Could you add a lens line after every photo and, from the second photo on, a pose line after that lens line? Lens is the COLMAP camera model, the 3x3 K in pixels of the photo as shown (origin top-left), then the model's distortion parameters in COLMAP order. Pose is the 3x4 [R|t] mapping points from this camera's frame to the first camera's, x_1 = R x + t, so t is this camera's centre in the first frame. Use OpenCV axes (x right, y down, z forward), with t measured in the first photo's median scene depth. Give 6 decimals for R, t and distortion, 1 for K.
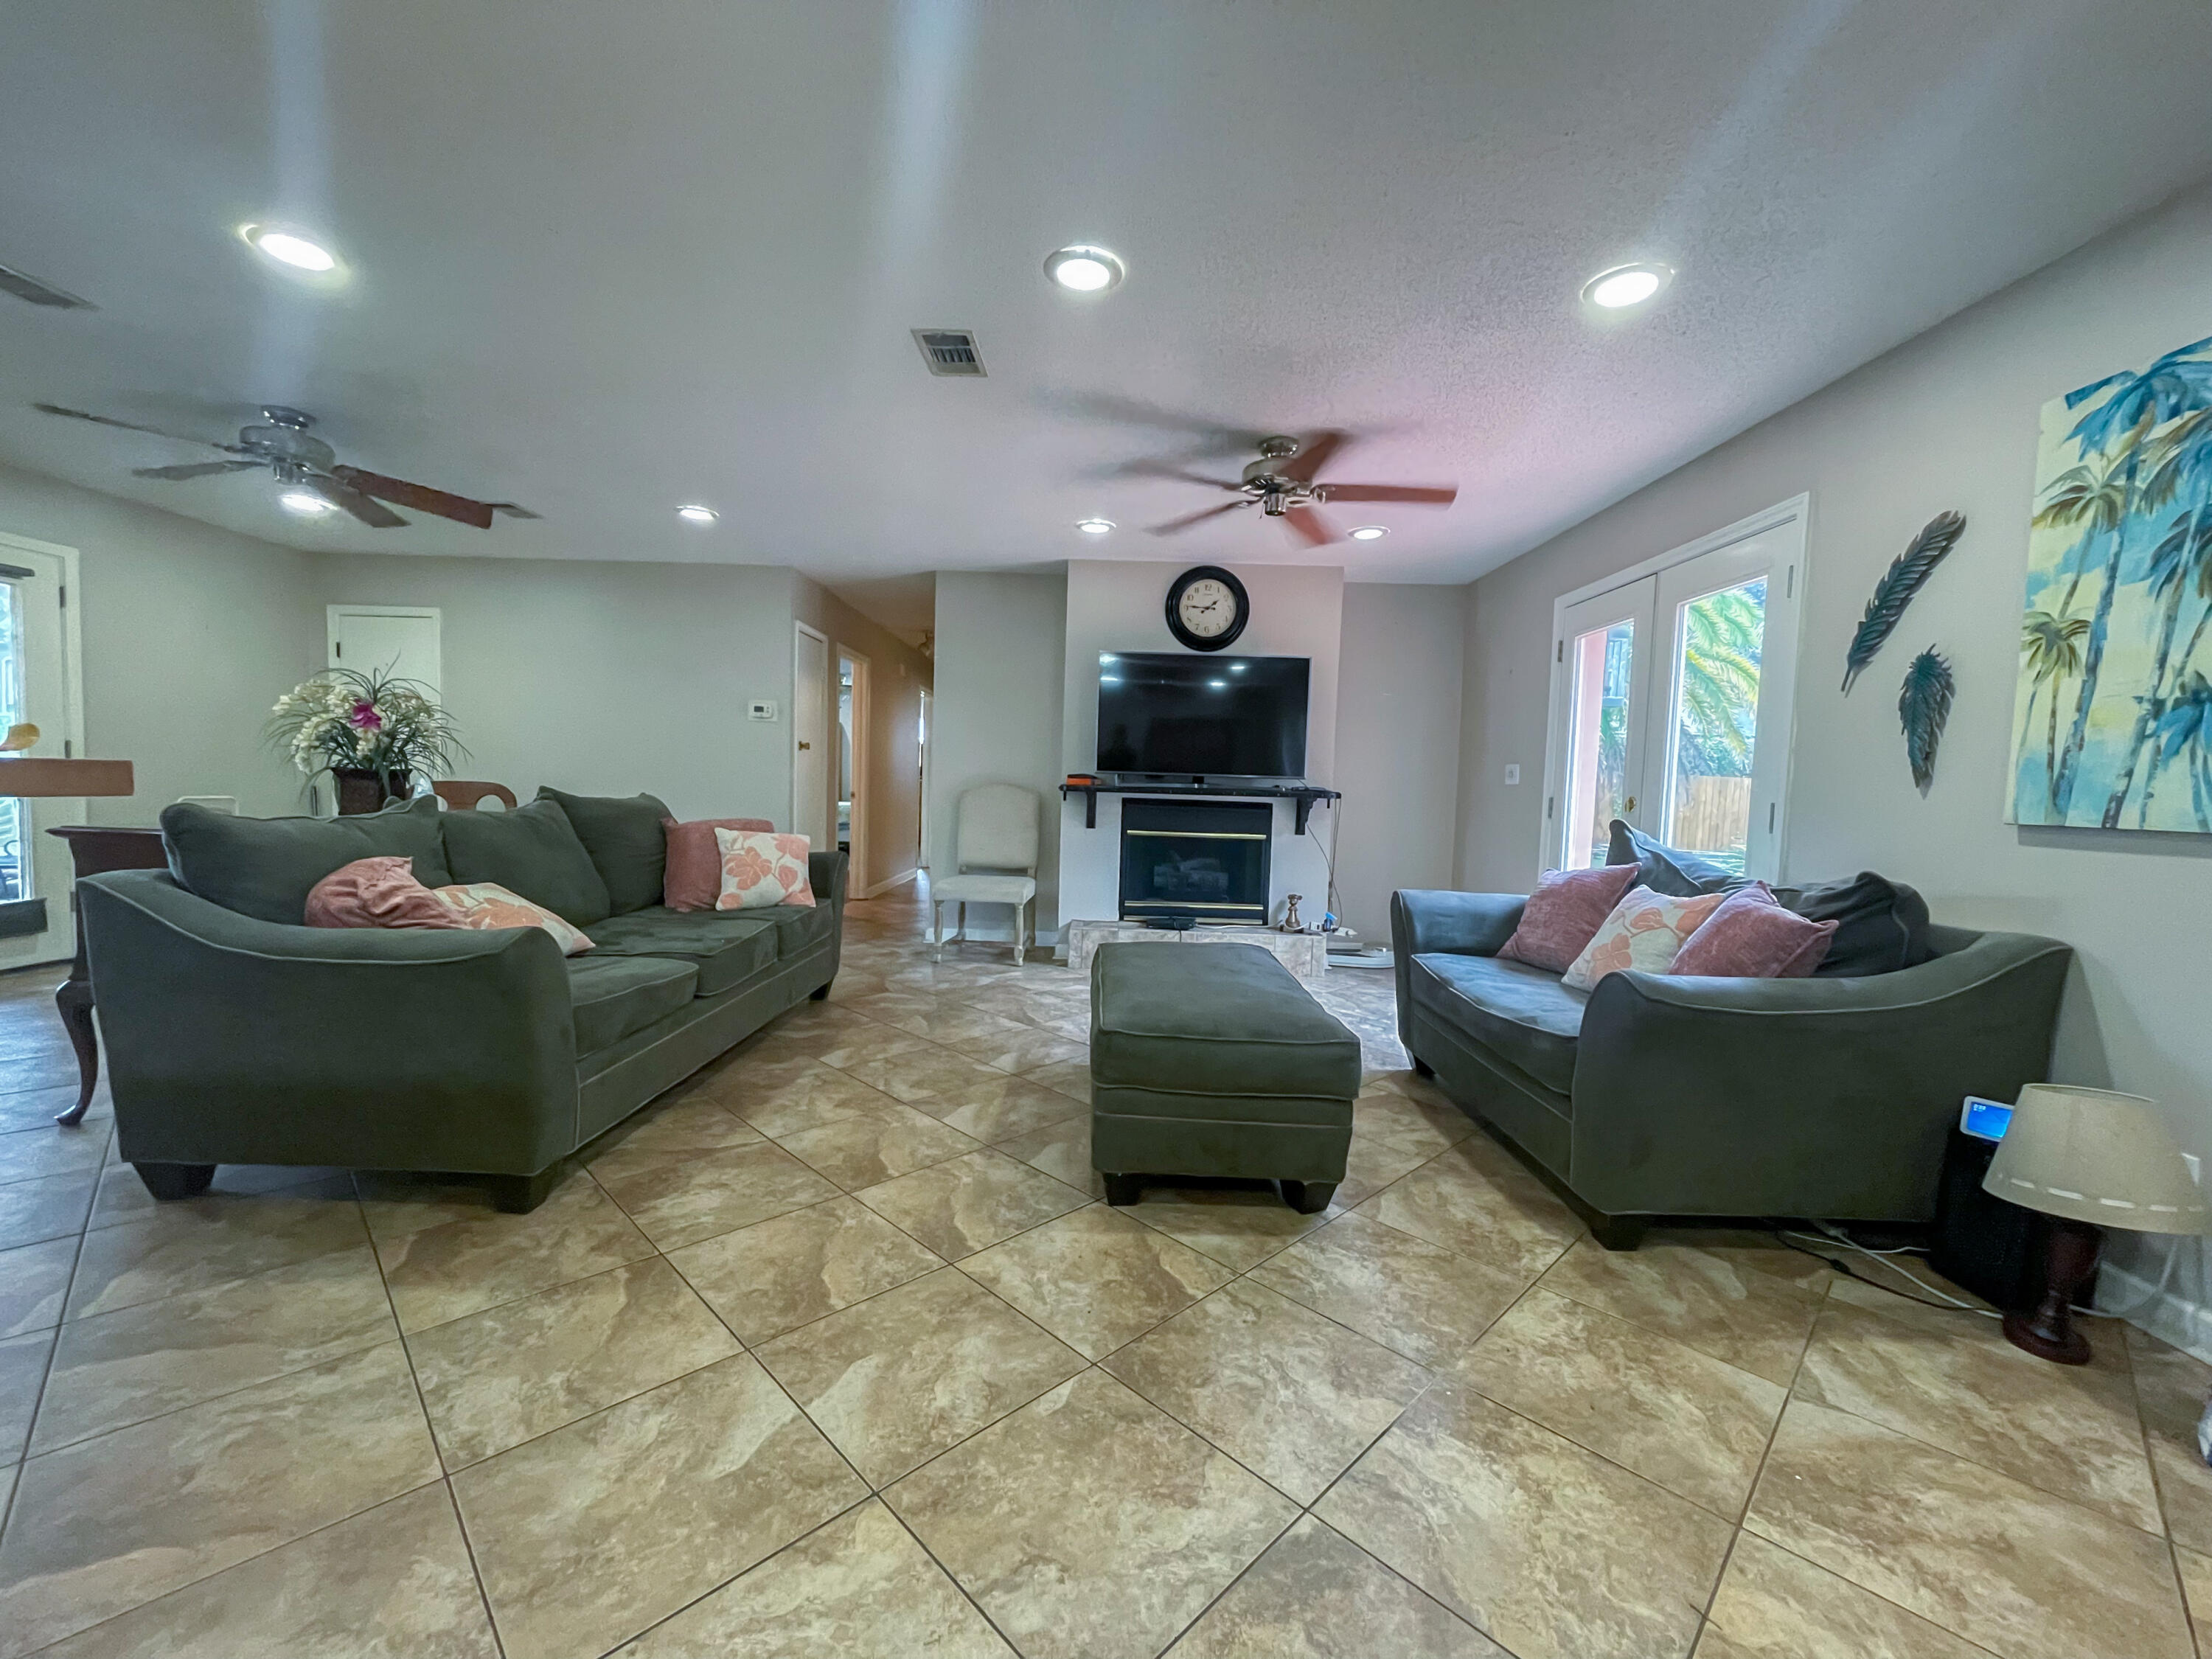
lens RADIAL K [[894.9, 0, 1113.5], [0, 894.9, 838.9], [0, 0, 1]] dist [-0.004375, -0.000898]
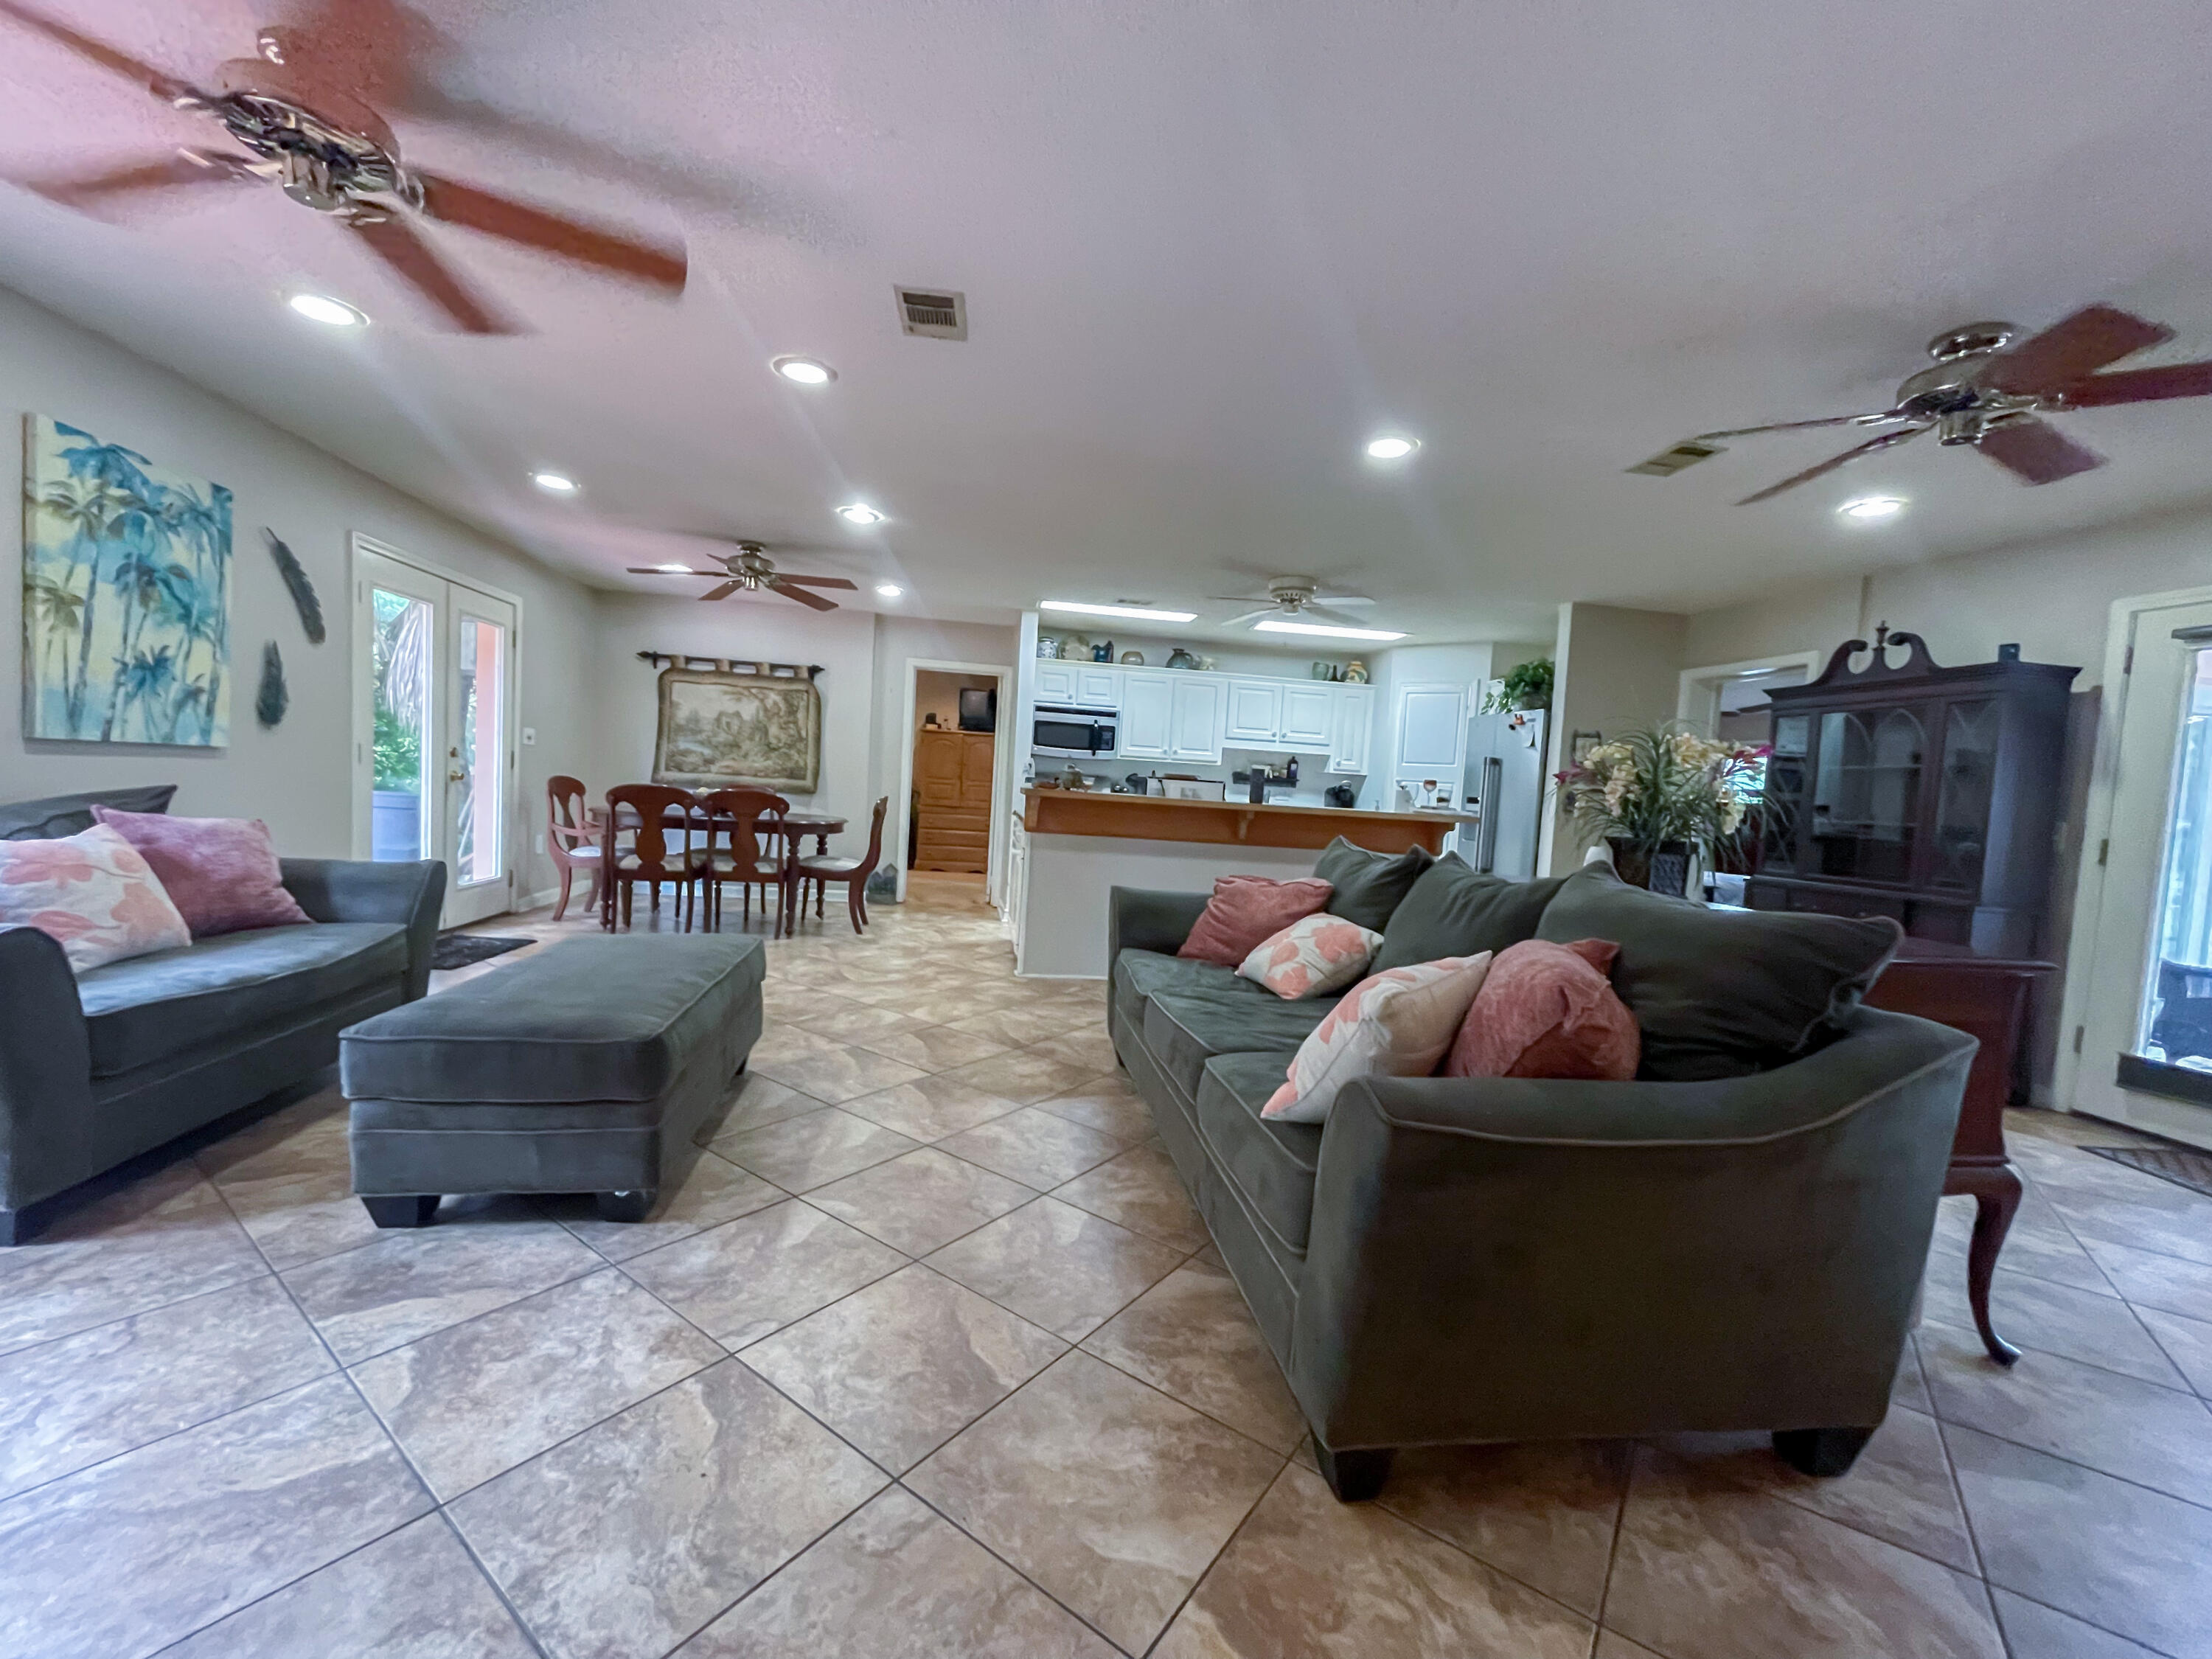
lens RADIAL K [[894.9, 0, 1108.9], [0, 894.9, 840.5], [0, 0, 1]] dist [-0.004375, -0.000898]
pose [[-0.983749, -0.081690, -0.159887, -0.355338], [-0.100939, 0.988080, 0.116227, -0.192268], [0.148487, 0.130477, -0.980269, 2.725893]]
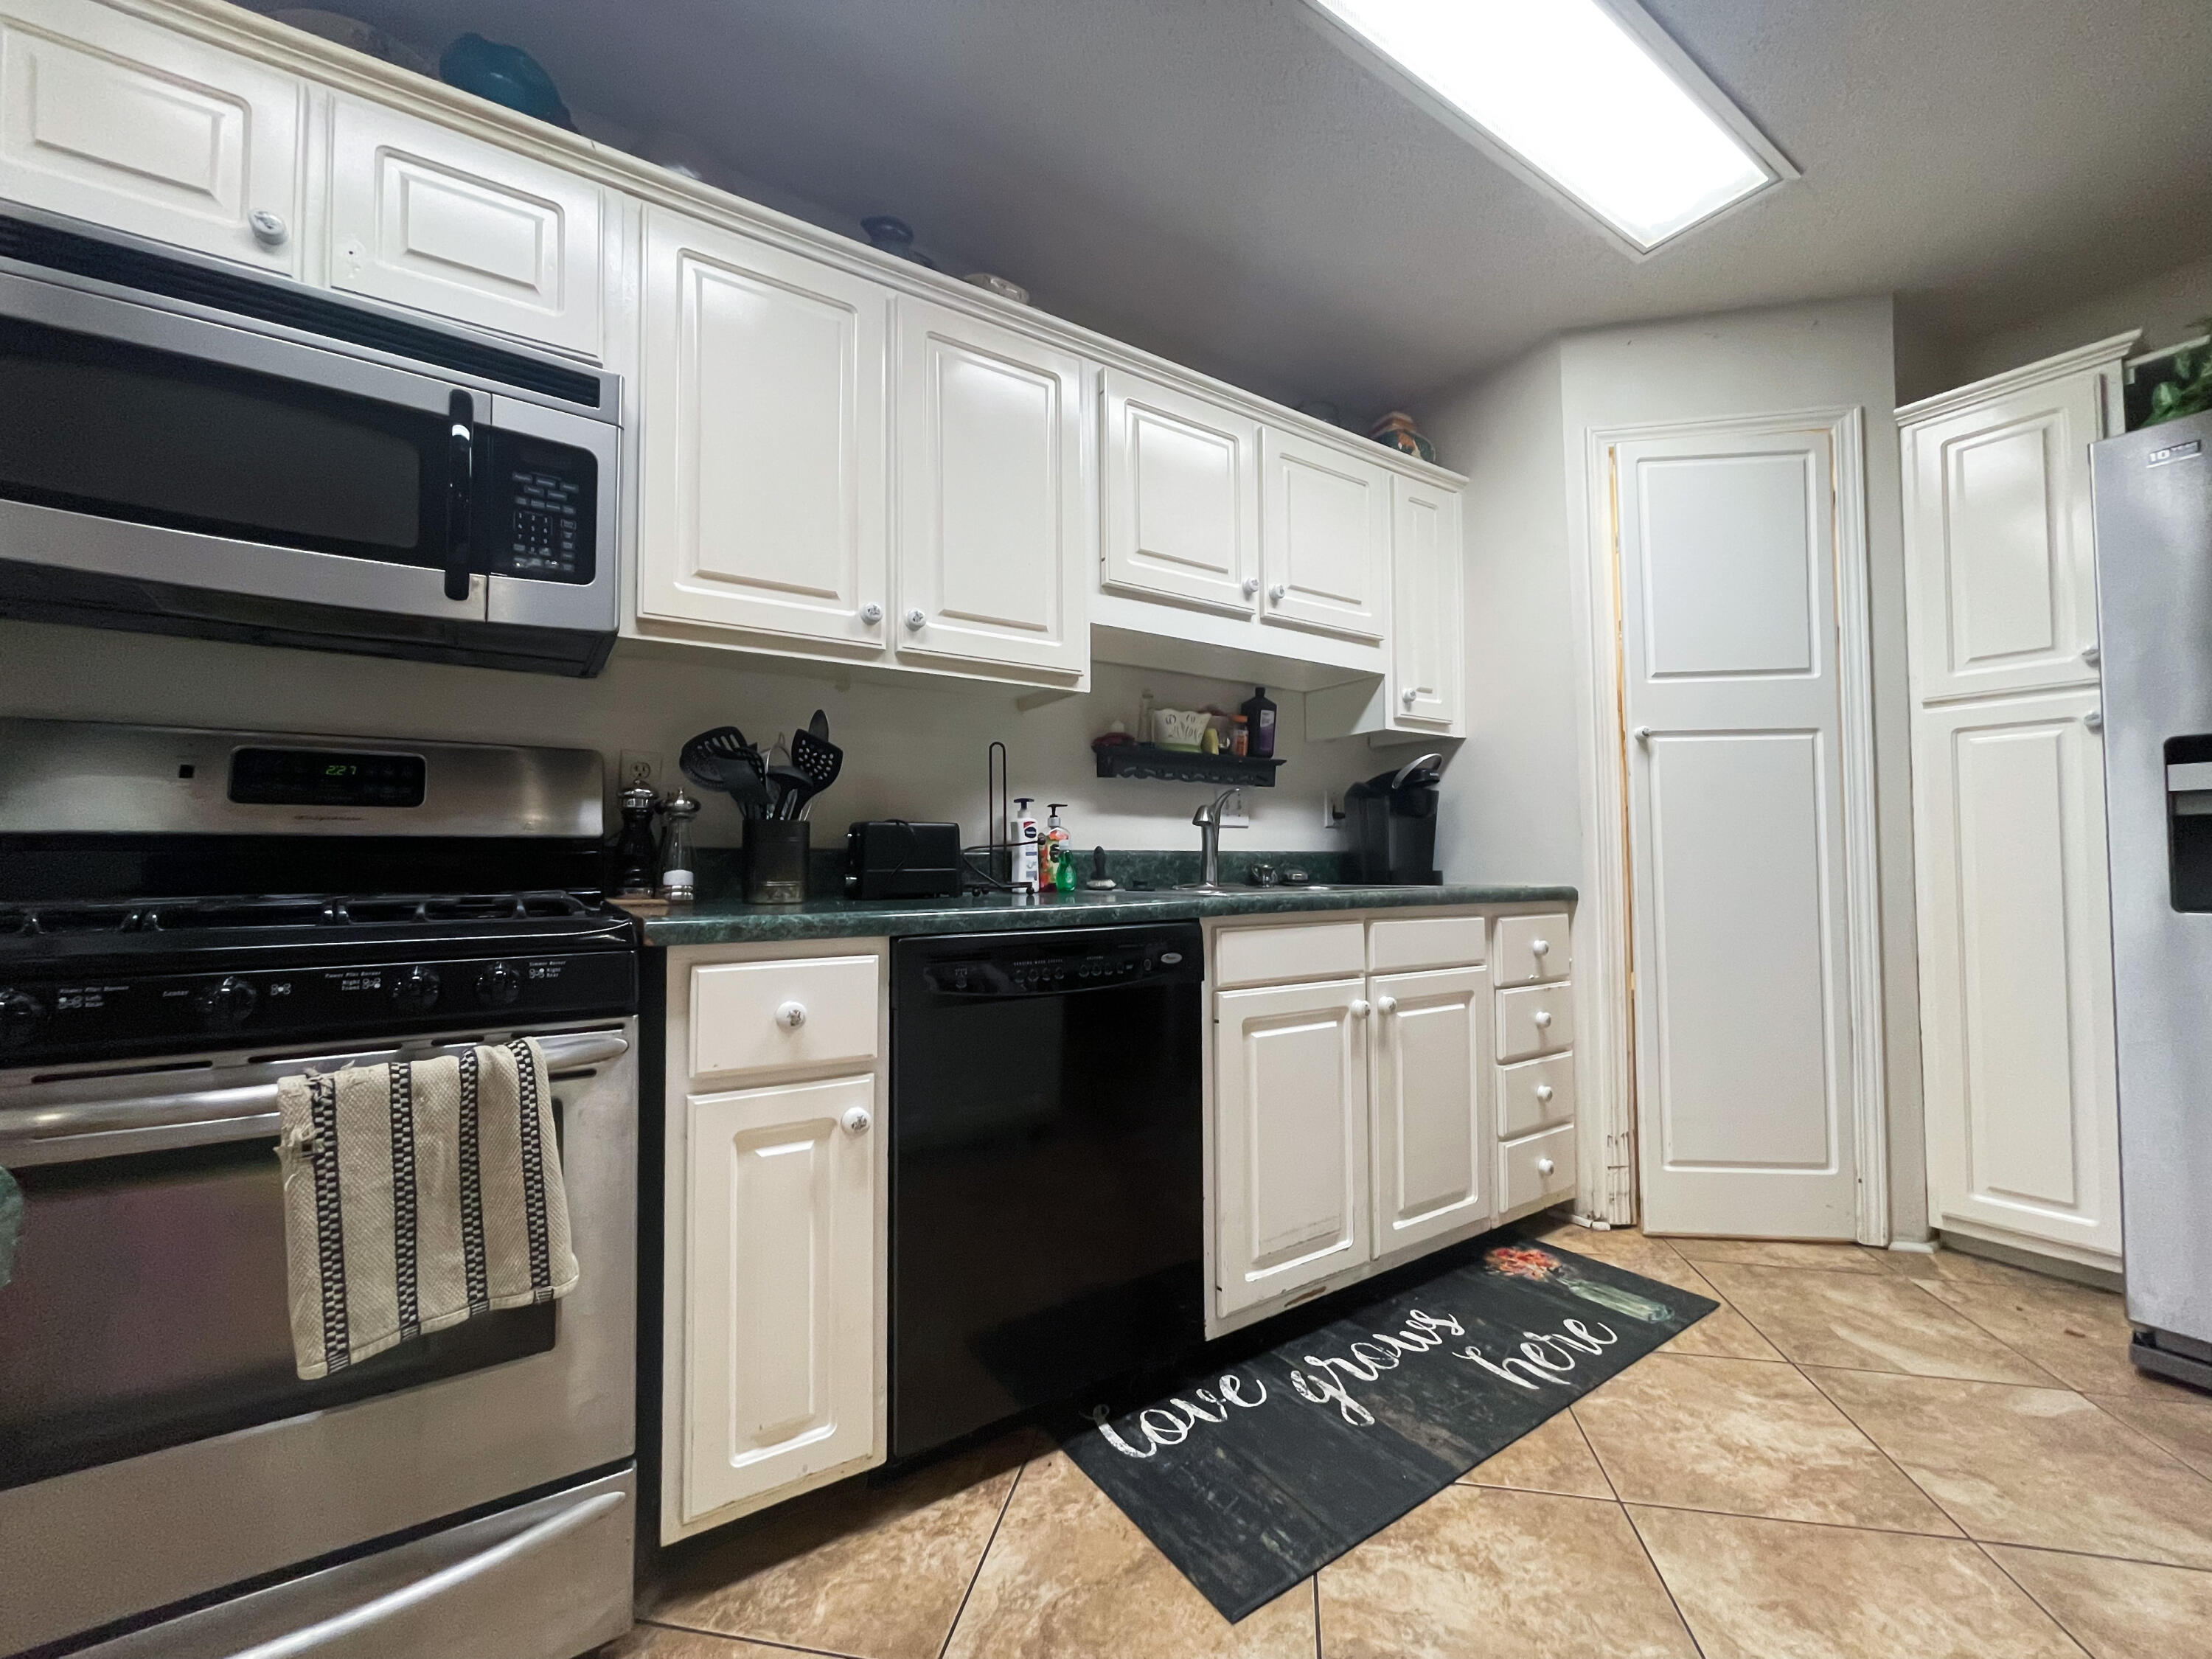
lens RADIAL K [[894.9, 0, 1093.1], [0, 894.9, 835.2], [0, 0, 1]] dist [-0.004375, -0.000898]
pose [[-0.827943, -0.045064, -0.558998, -0.870988], [-0.052317, 0.998626, -0.003017, 0.036253], [0.558366, 0.026747, -0.829163, -0.114377]]
